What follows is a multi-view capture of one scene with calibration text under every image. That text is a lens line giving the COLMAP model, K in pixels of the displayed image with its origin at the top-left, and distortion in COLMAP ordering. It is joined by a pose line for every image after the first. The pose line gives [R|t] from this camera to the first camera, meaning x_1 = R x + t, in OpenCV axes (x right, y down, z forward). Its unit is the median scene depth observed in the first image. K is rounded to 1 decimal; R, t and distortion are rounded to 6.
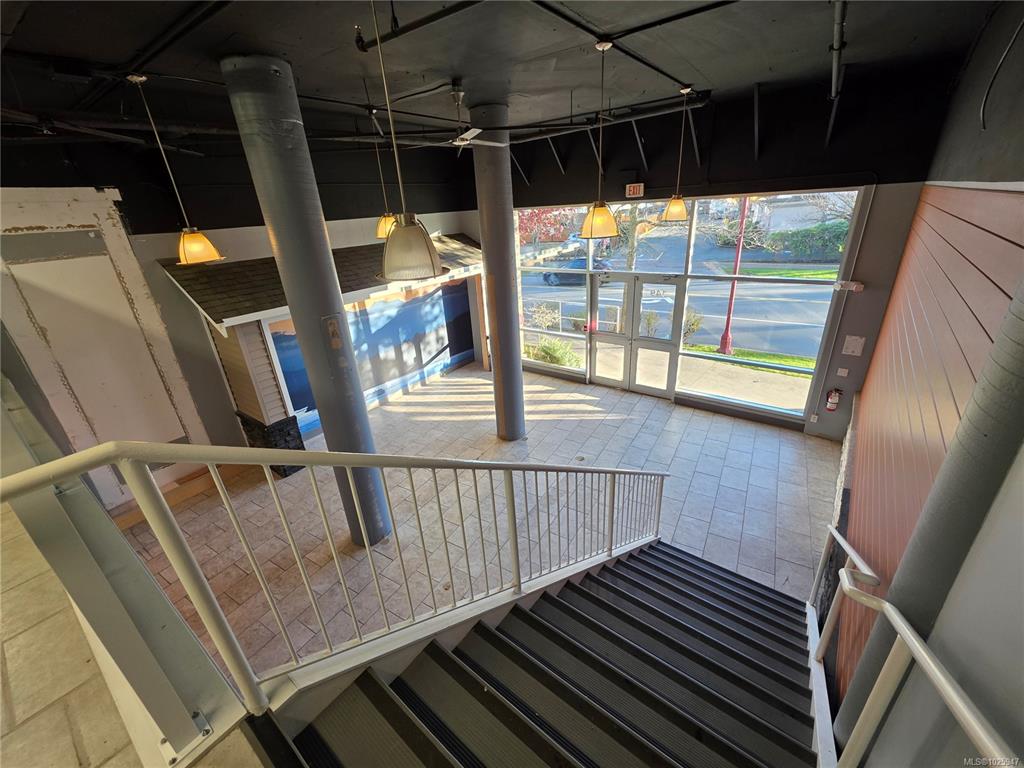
lens RADIAL K [[407.5, 0, 509.6], [0, 407.5, 382.4], [0, 0, 1]] dist [0.001850, 0.000072]
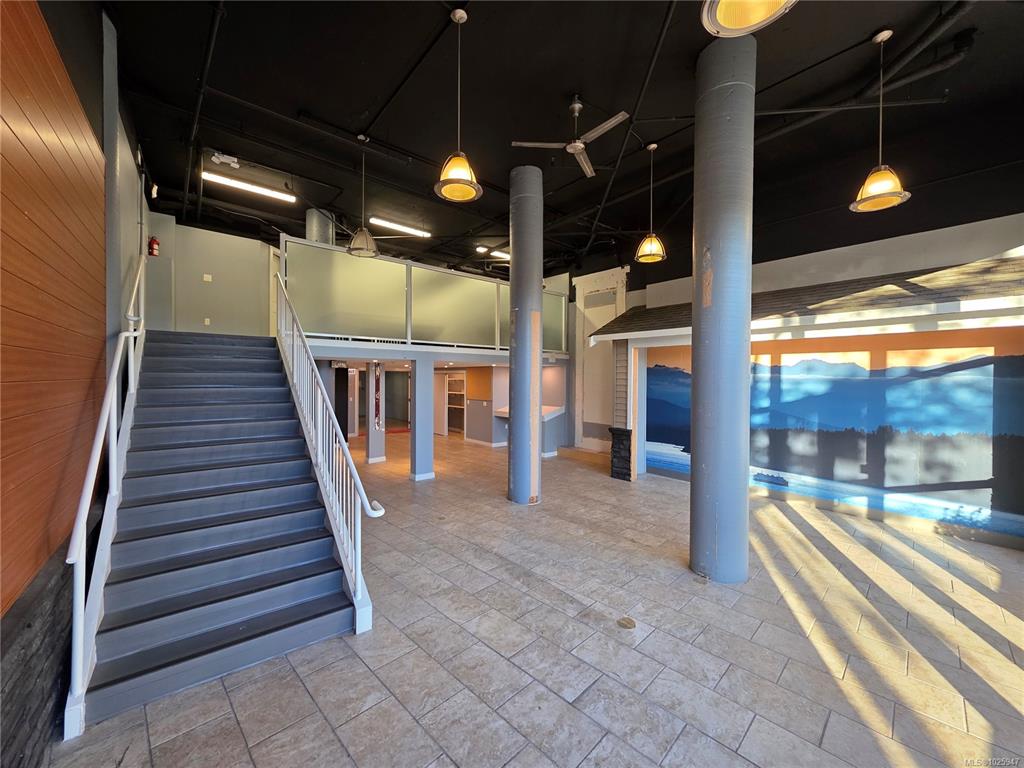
lens RADIAL K [[407.5, 0, 509.6], [0, 407.5, 382.4], [0, 0, 1]] dist [0.001850, 0.000072]
pose [[-0.239398, 0.067767, -0.968554, 0.503007], [-0.385346, 0.908997, 0.158846, -0.070244], [0.891177, 0.411256, -0.191498, 0.669265]]
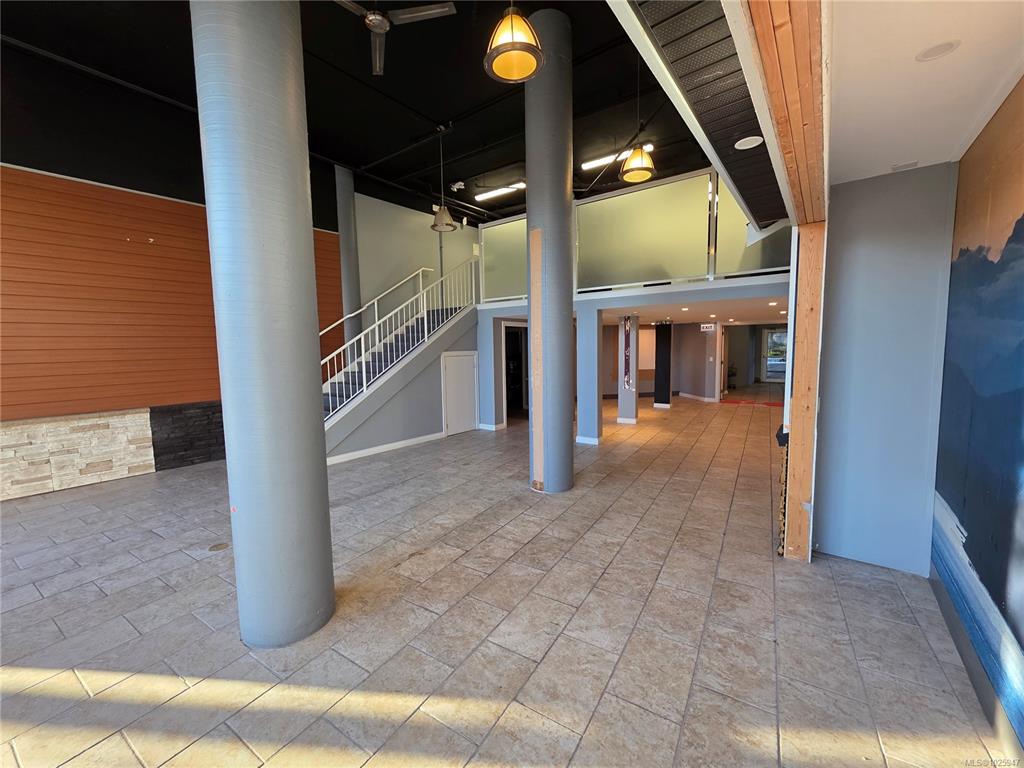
lens RADIAL K [[407.5, 0, 509.6], [0, 407.5, 382.4], [0, 0, 1]] dist [0.001850, 0.000072]
pose [[-0.996900, 0.075861, 0.020865, -0.165437], [0.076519, 0.873126, 0.481452, -0.166871], [0.018305, 0.481556, -0.876224, 1.058439]]
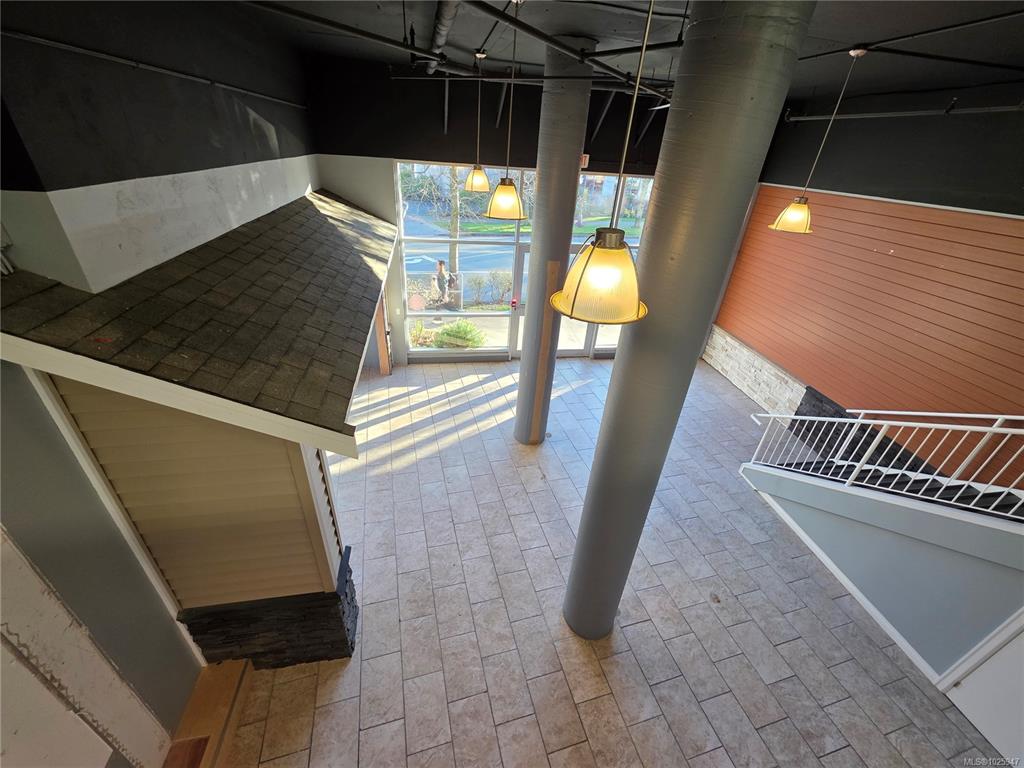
lens RADIAL K [[407.5, 0, 509.6], [0, 407.5, 382.4], [0, 0, 1]] dist [0.001850, 0.000072]
pose [[0.671973, -0.279565, 0.685782, -0.515627], [0.199453, 0.960113, 0.195962, -0.145366], [-0.713212, 0.005101, 0.700930, 0.367463]]
